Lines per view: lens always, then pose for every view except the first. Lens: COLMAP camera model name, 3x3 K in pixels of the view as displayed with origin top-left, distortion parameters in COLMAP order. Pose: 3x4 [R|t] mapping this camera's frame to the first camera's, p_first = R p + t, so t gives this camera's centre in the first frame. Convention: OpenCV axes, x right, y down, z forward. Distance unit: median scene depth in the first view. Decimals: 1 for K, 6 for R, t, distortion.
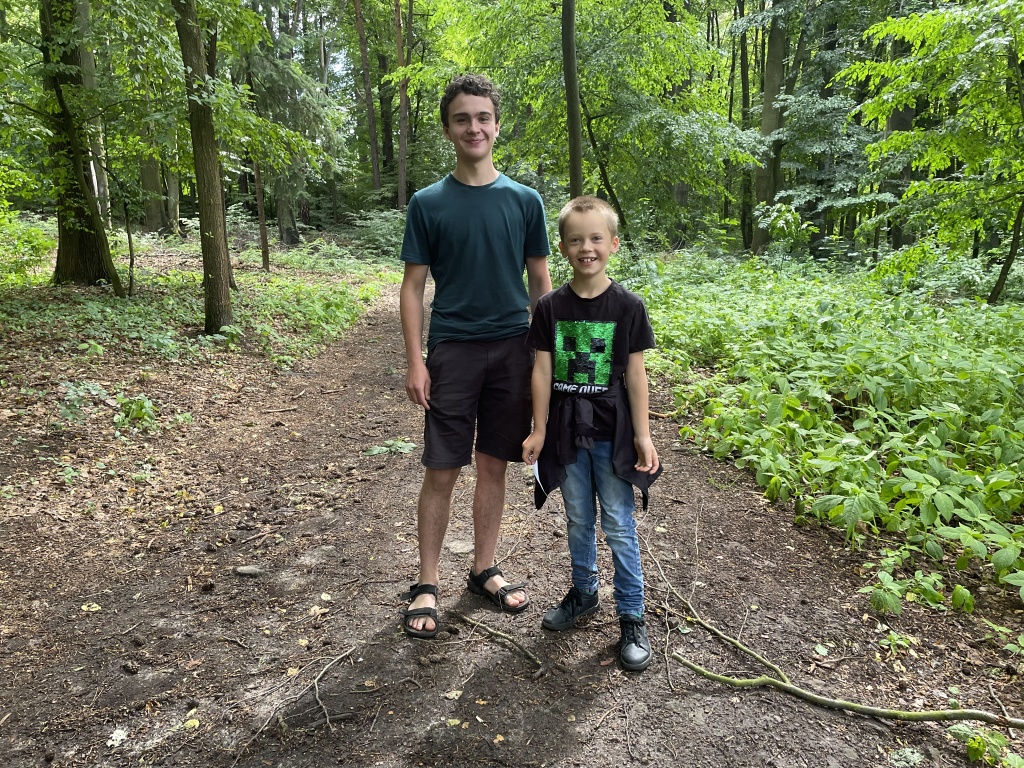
lens RADIAL K [[769.4, 0, 506.2], [0, 769.4, 373.4], [0, 0, 1]] dist [0.088126, -0.112994]
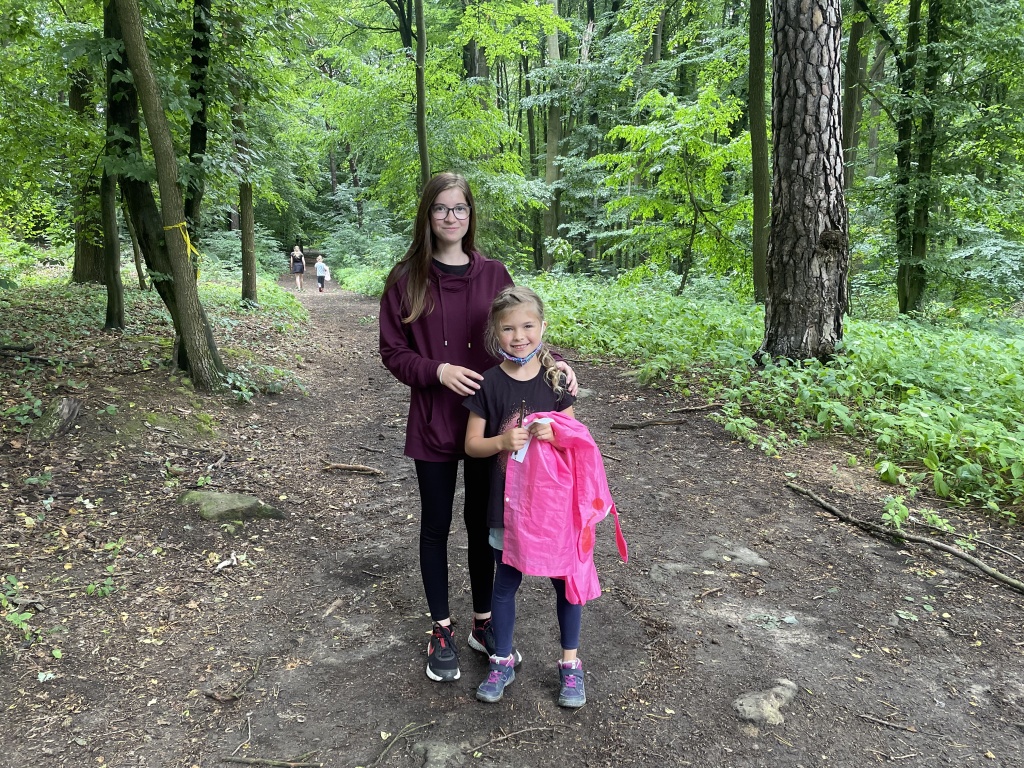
lens RADIAL K [[769.4, 0, 519.5], [0, 769.4, 379.3], [0, 0, 1]] dist [0.088126, -0.112994]
pose [[0.962758, -0.030366, 0.268655, -0.109463], [0.035723, 0.999248, -0.015073, 0.064598], [-0.267995, 0.024109, 0.963119, -0.339181]]
